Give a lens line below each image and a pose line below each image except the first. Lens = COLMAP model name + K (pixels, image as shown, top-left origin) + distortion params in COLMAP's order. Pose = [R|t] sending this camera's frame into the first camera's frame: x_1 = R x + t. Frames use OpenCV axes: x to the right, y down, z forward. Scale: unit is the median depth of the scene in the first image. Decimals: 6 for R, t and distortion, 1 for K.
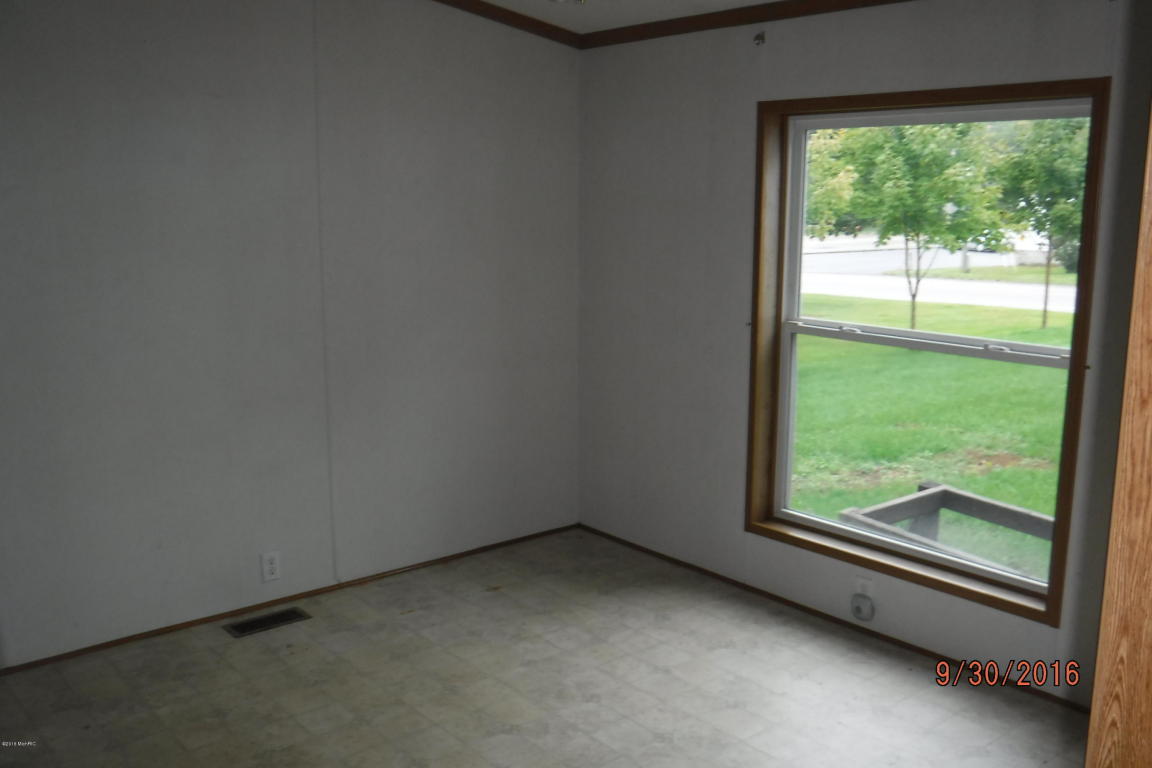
lens RADIAL K [[1079.2, 0, 571.7], [0, 1079.2, 404.0], [0, 0, 1]] dist [0.009415, 0.002597]
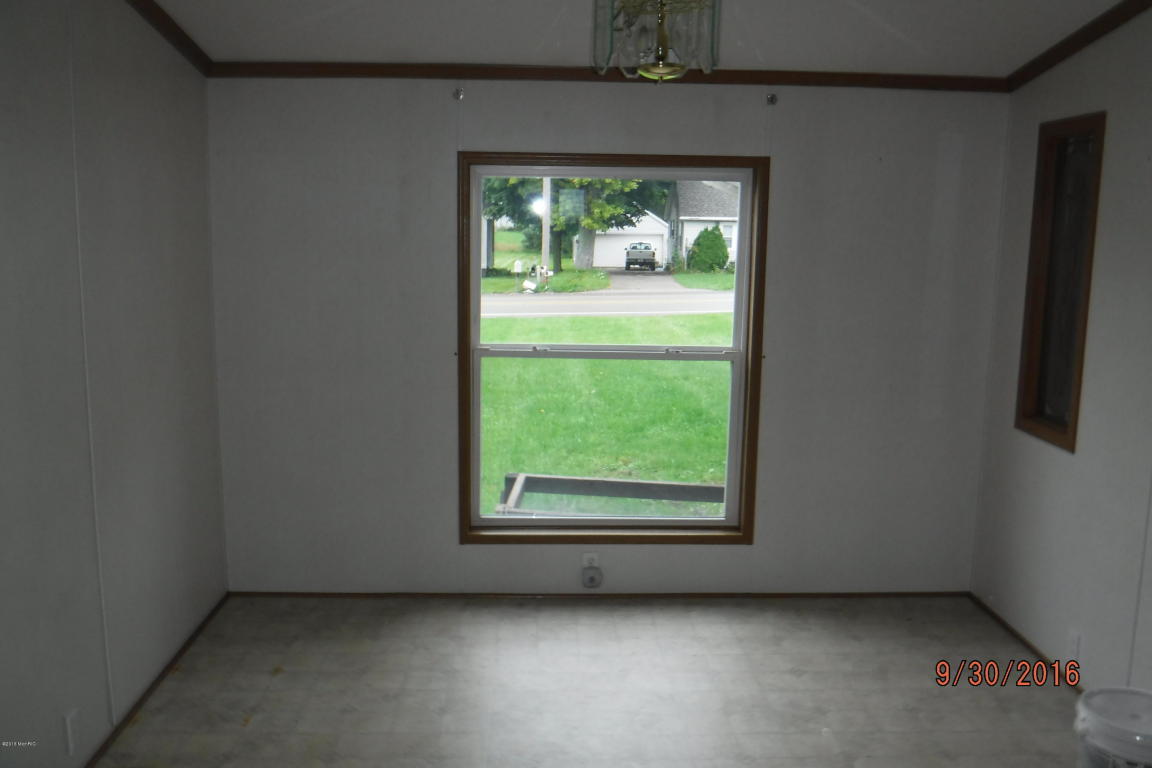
lens RADIAL K [[1079.2, 0, 571.7], [0, 1079.2, 404.0], [0, 0, 1]] dist [0.009415, 0.002597]
pose [[0.620937, -0.131436, 0.772763, -0.631039], [0.142904, 0.988302, 0.053269, -0.067365], [-0.770724, 0.077354, 0.632456, 0.237052]]
